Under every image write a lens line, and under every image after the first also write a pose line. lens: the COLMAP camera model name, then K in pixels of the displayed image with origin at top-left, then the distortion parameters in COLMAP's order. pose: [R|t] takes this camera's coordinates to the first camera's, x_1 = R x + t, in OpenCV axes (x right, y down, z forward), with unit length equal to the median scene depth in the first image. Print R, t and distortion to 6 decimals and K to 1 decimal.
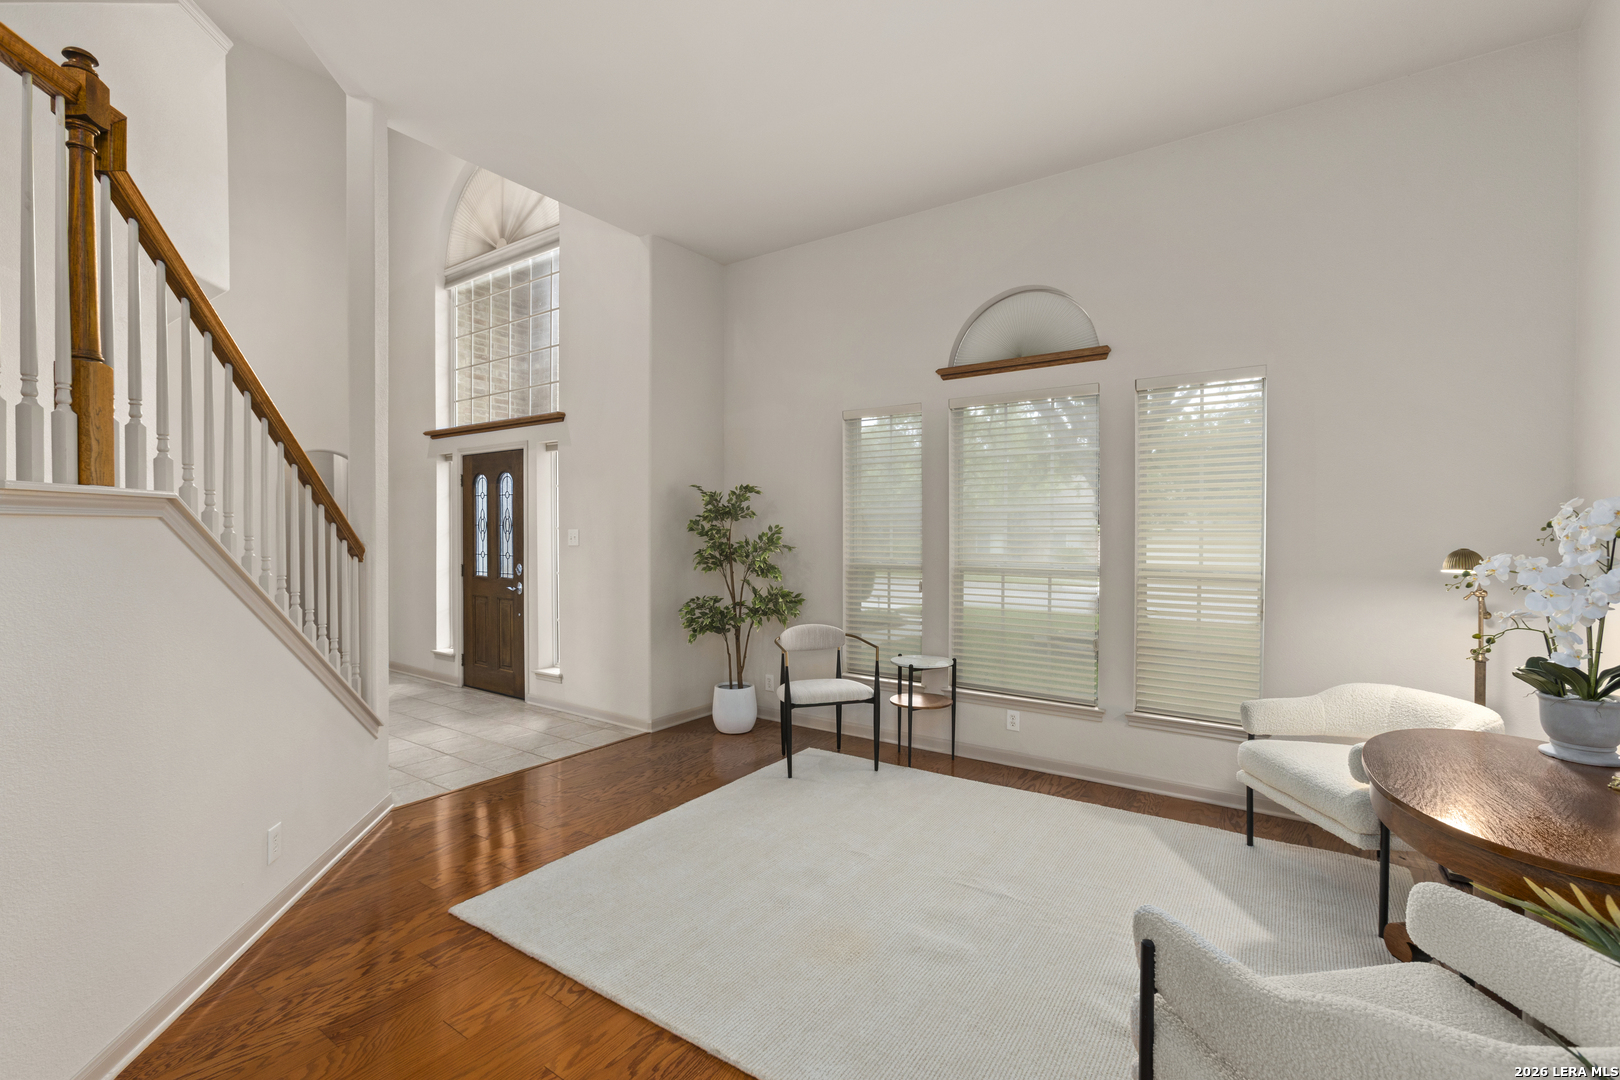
lens RADIAL K [[733.2, 0, 808.5], [0, 733.2, 534.5], [0, 0, 1]] dist [-0.002207, 0.000892]
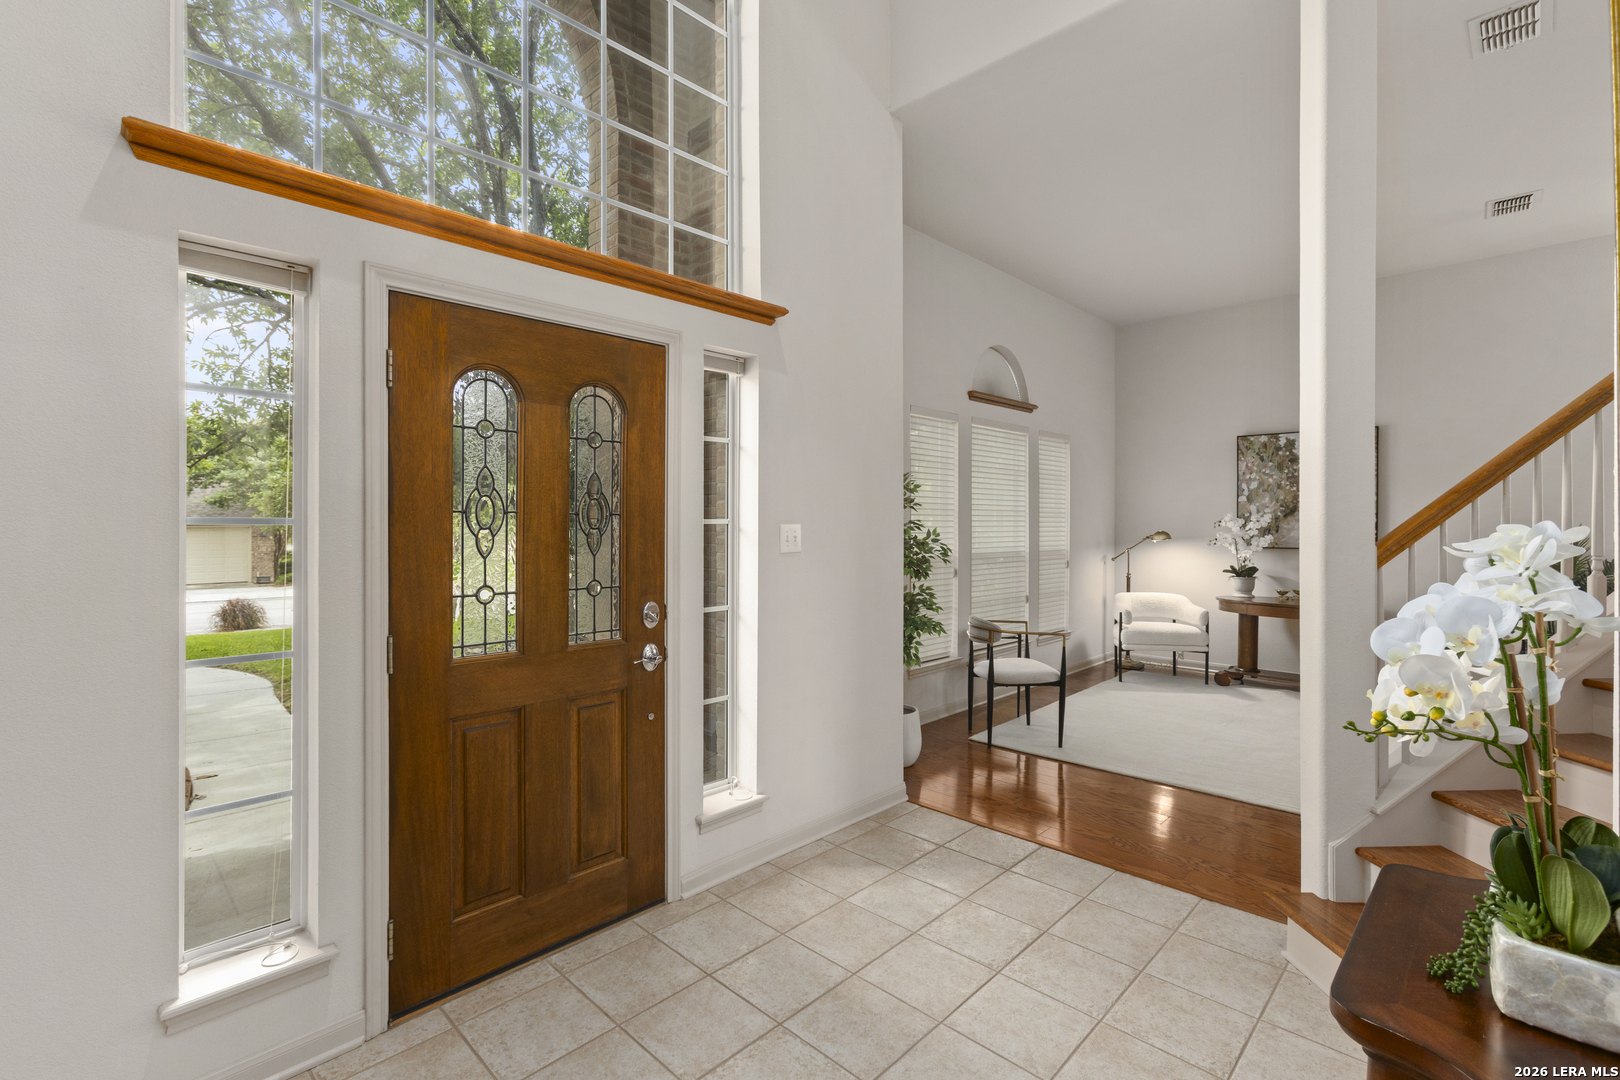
lens RADIAL K [[733.2, 0, 806.7], [0, 733.2, 534.8], [0, 0, 1]] dist [-0.002207, 0.000892]
pose [[0.153851, -0.015120, 0.987978, -0.845024], [0.010046, 0.999855, 0.013738, -0.005837], [-0.988043, 0.007812, 0.153980, 0.869426]]
